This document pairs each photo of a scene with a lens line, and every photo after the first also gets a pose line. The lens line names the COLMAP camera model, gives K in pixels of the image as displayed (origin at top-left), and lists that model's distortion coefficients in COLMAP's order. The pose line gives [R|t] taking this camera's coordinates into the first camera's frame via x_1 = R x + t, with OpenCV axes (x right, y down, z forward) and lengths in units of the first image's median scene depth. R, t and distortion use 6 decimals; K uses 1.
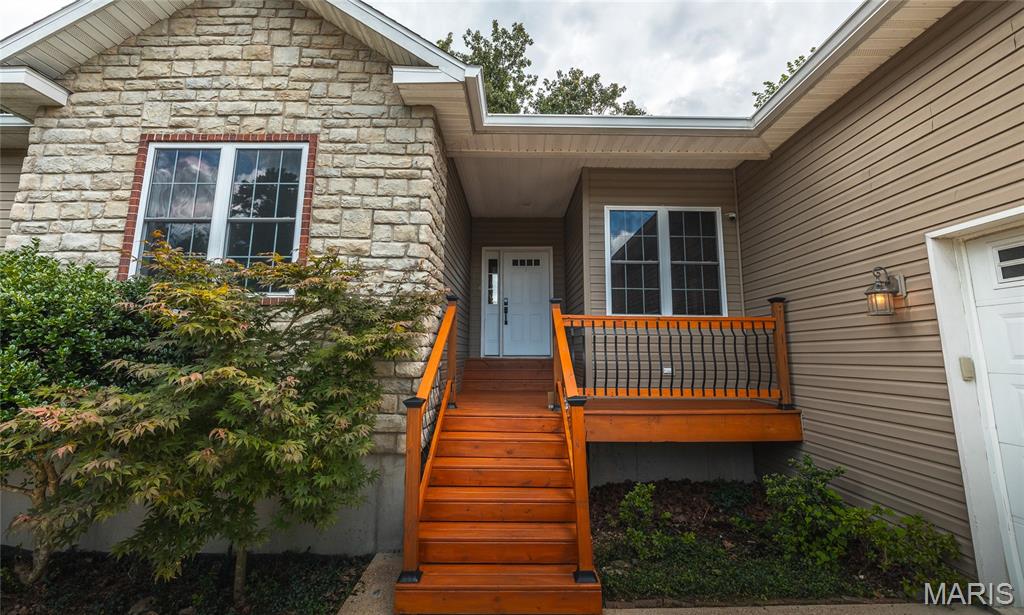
lens RADIAL K [[441.0, 0, 512.5], [0, 441.0, 280.4], [0, 0, 1]] dist [0.000742, 0.000288]
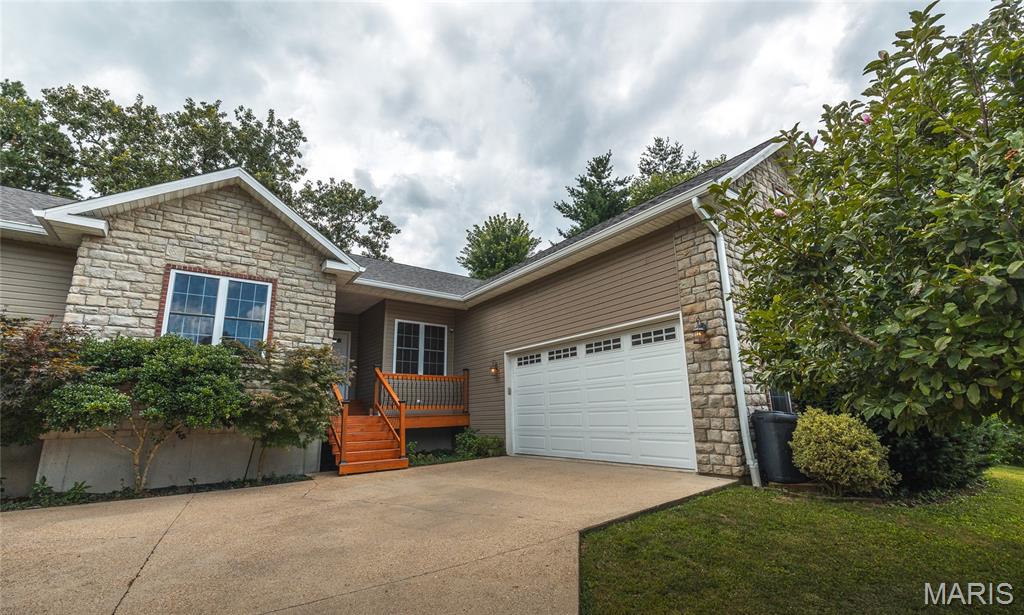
lens RADIAL K [[437.4, 0, 514.1], [0, 437.4, 313.9], [0, 0, 1]] dist [-0.000855, 0.000242]
pose [[0.803035, 0.112483, 0.585220, -0.715273], [-0.069715, 0.993014, -0.095202, -0.055365], [-0.591840, 0.035652, 0.805267, -1.255880]]
